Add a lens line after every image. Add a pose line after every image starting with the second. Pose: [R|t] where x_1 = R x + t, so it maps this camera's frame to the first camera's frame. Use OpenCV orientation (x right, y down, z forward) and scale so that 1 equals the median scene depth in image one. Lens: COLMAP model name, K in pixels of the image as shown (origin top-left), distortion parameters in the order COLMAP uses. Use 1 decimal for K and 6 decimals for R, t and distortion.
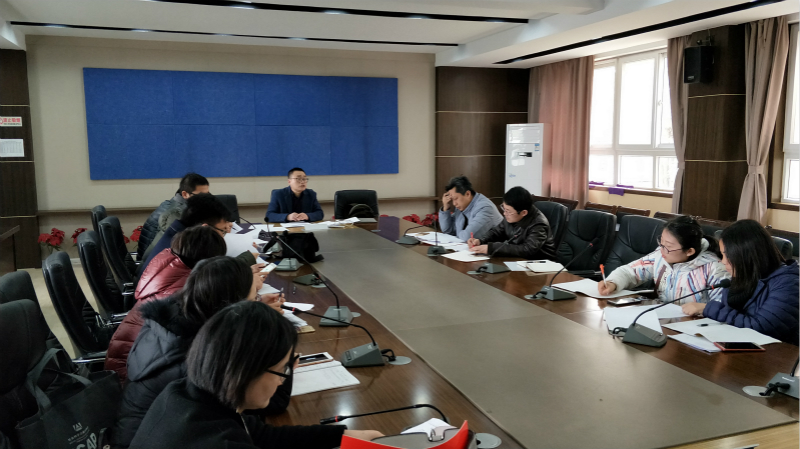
lens RADIAL K [[668.0, 0, 400.0], [0, 668.0, 224.5], [0, 0, 1]] dist [0.071080, -0.155972]
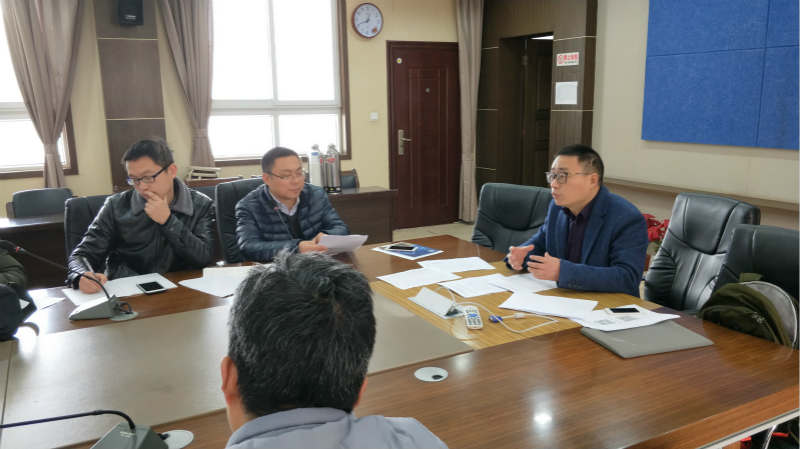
lens RADIAL K [[668.0, 0, 400.0], [0, 668.0, 224.5], [0, 0, 1]] dist [0.071080, -0.155972]
pose [[0.106916, 0.186184, -0.976680, 0.204175], [-0.102274, 0.979160, 0.175461, -0.078702], [0.988994, 0.081130, 0.123729, 0.698061]]
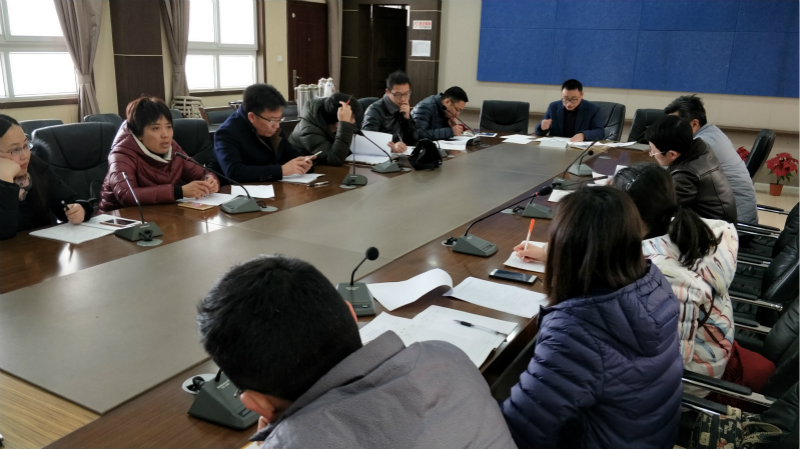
lens RADIAL K [[668.0, 0, 400.0], [0, 668.0, 224.5], [0, 0, 1]] dist [0.071080, -0.155972]
pose [[0.628171, 0.224015, -0.745130, 0.342087], [-0.126421, 0.974318, 0.186340, -0.025586], [0.767736, -0.022853, 0.640359, 0.198054]]
